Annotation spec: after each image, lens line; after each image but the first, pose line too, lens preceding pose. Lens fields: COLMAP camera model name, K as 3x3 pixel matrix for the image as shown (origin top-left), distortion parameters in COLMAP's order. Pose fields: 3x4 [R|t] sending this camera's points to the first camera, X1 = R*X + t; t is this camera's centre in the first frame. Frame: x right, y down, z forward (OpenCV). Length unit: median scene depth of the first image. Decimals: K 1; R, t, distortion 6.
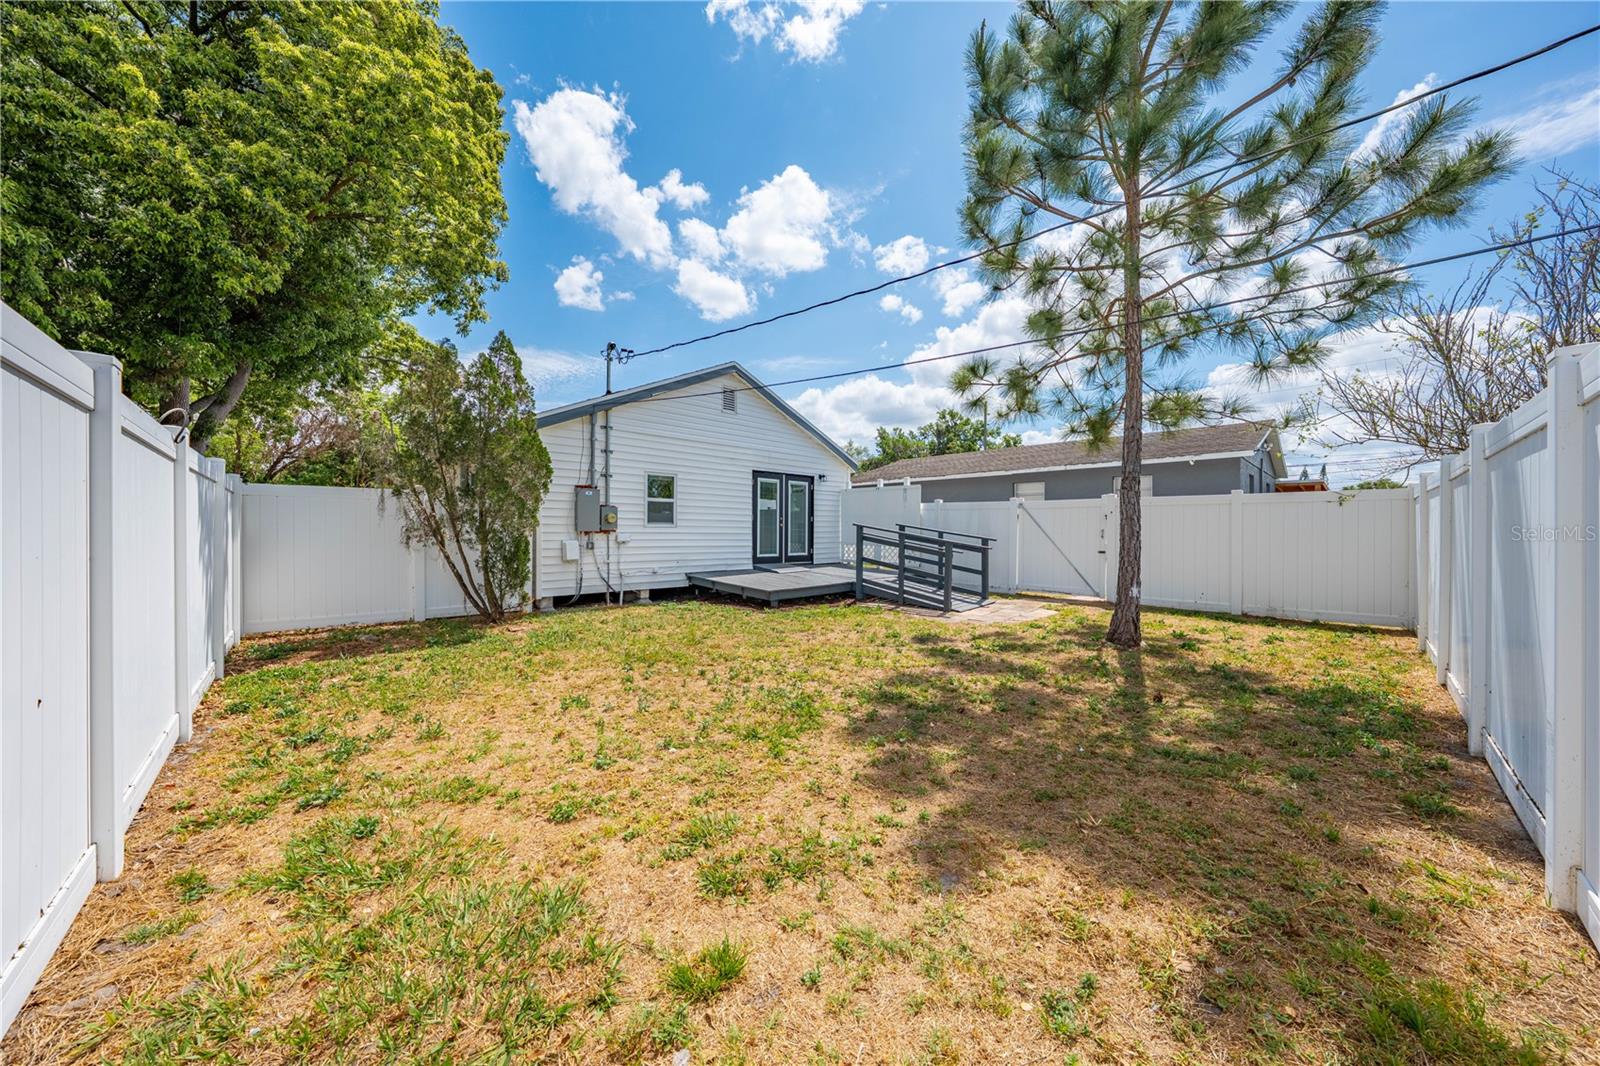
lens RADIAL K [[548.6, 0, 799.1], [0, 548.6, 530.8], [0, 0, 1]] dist [-0.031095, 0.007356]
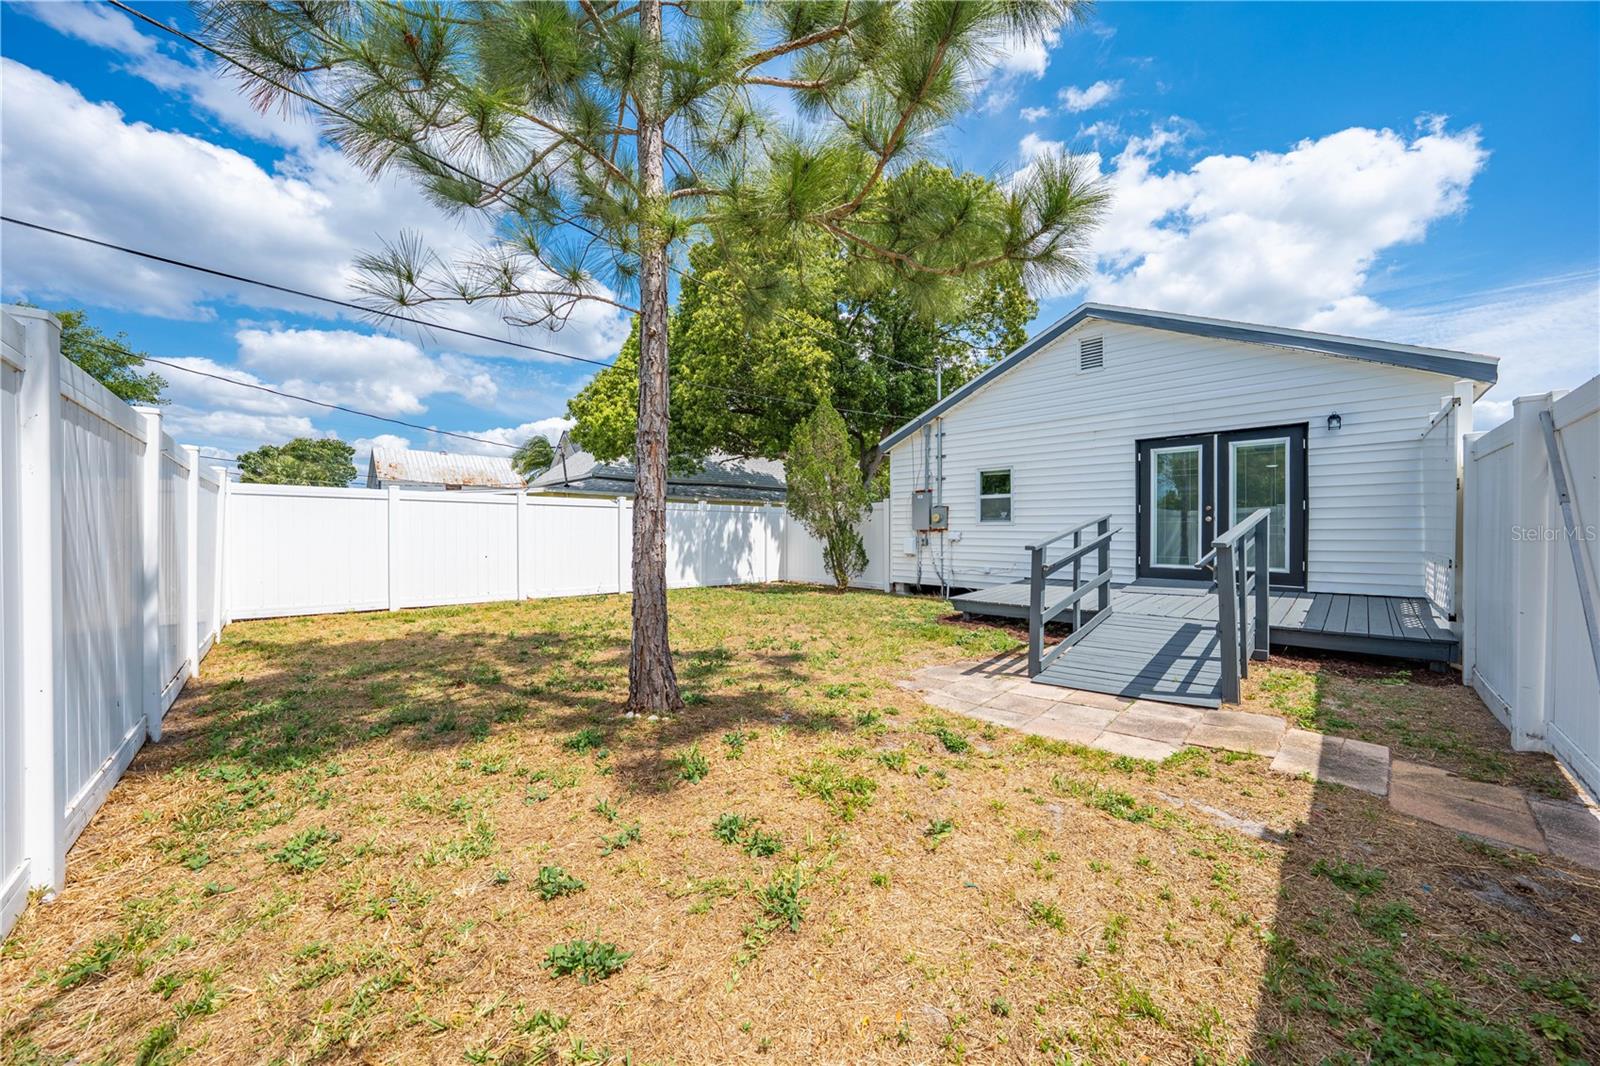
lens RADIAL K [[548.6, 0, 799.1], [0, 548.6, 530.8], [0, 0, 1]] dist [-0.031095, 0.007356]
pose [[-0.012048, -0.003685, -0.999921, 0.604917], [-0.001898, 0.999991, -0.003662, 0.006371], [0.999926, 0.001853, -0.012055, 0.587932]]
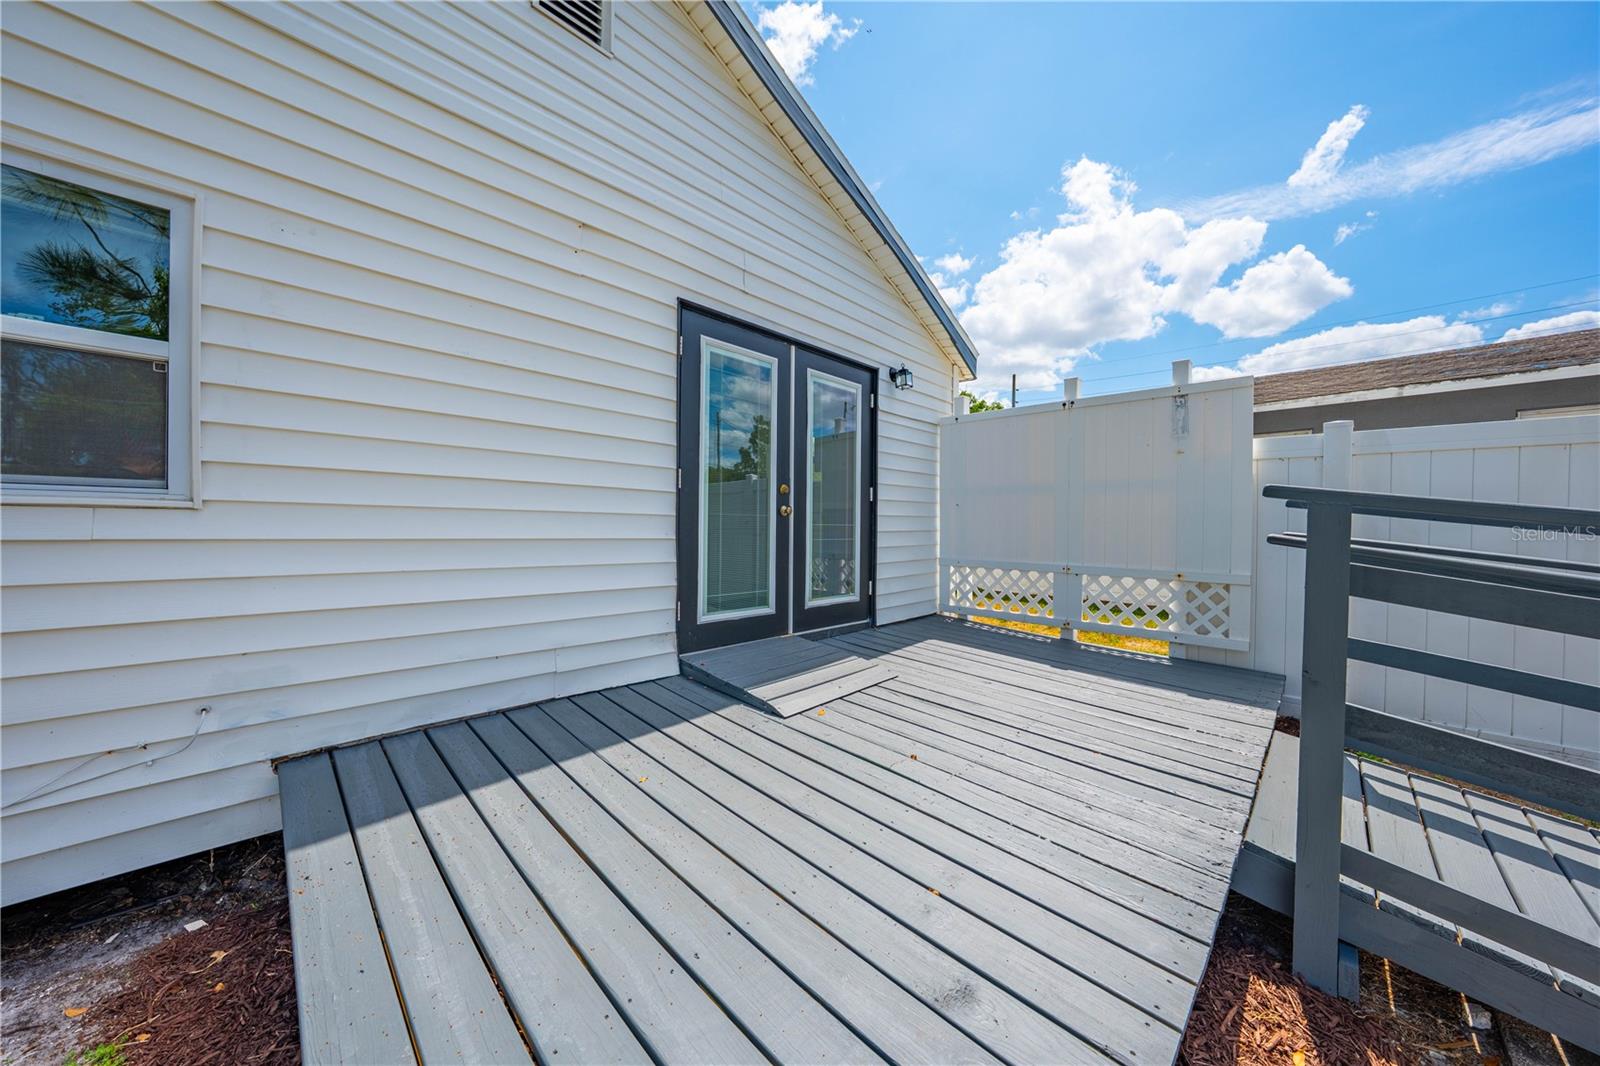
lens RADIAL K [[548.6, 0, 799.1], [0, 548.6, 530.8], [0, 0, 1]] dist [-0.031095, 0.007356]
pose [[0.999846, 0.005448, 0.016660, -0.030594], [-0.005566, 0.999960, 0.007016, -0.001094], [-0.016621, -0.007107, 0.999837, 0.739375]]
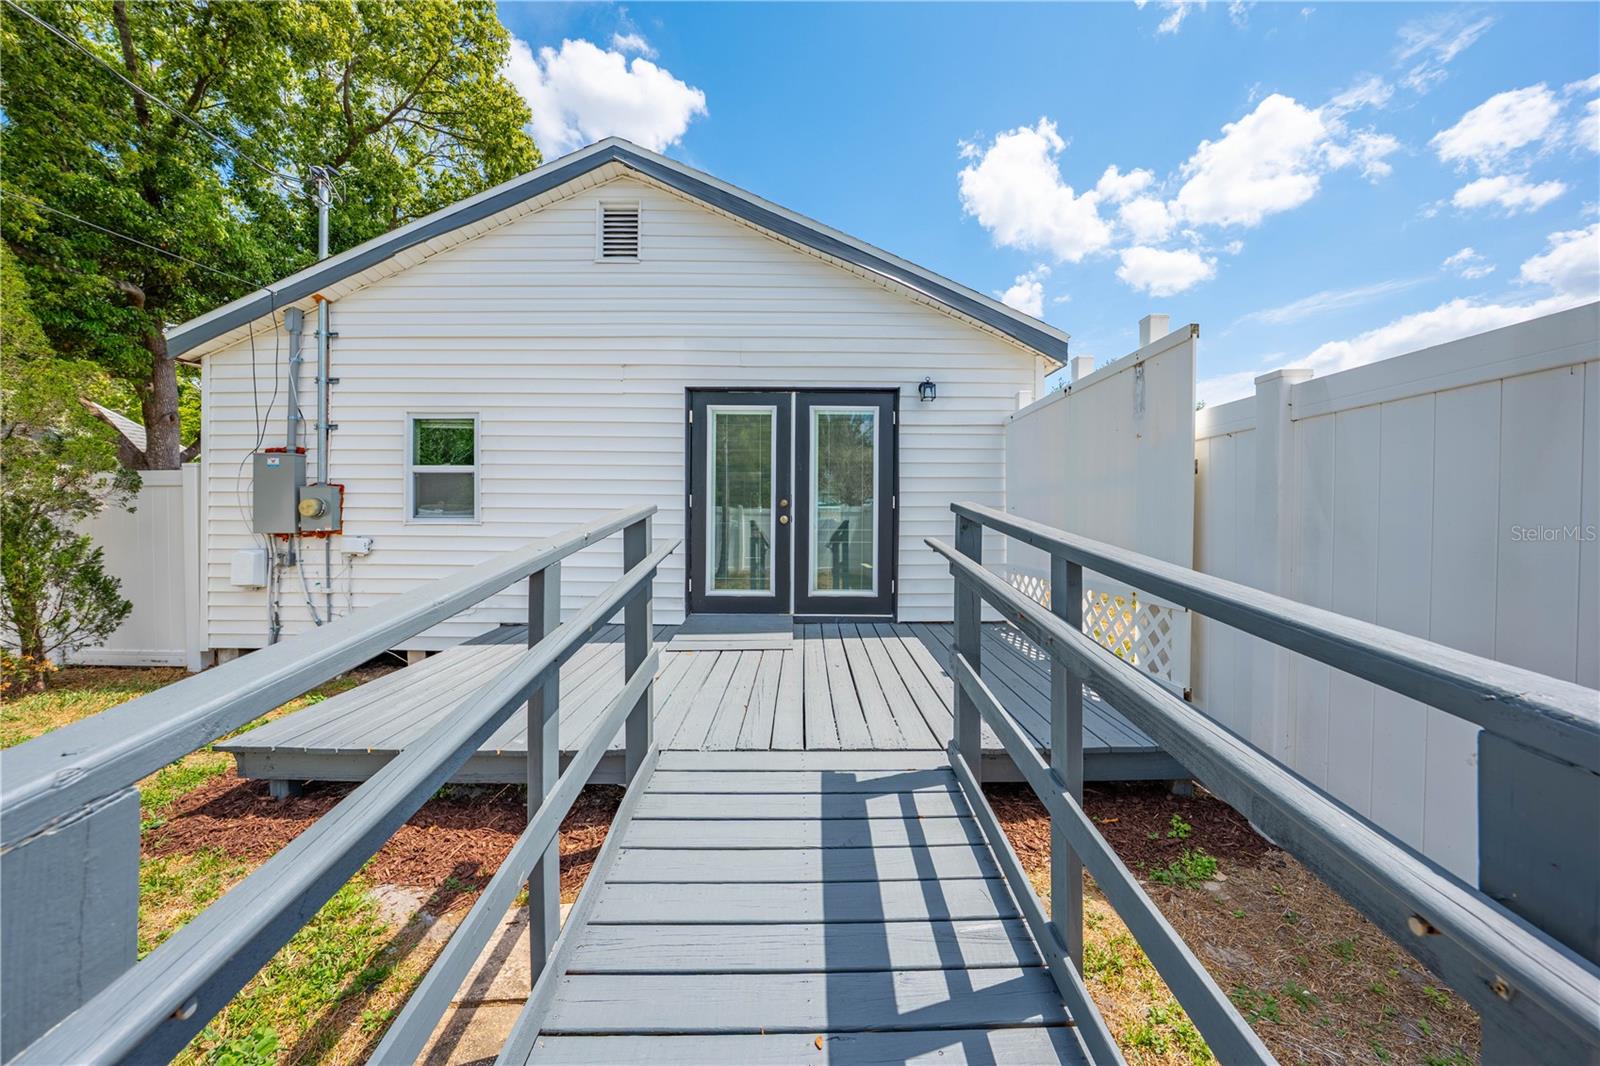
lens RADIAL K [[548.6, 0, 799.1], [0, 548.6, 530.8], [0, 0, 1]] dist [-0.031095, 0.007356]
pose [[0.710745, 0.004398, -0.703436, 0.271643], [-0.003145, 0.999990, 0.003075, -0.003099], [0.703443, 0.000027, 0.710752, 0.767953]]
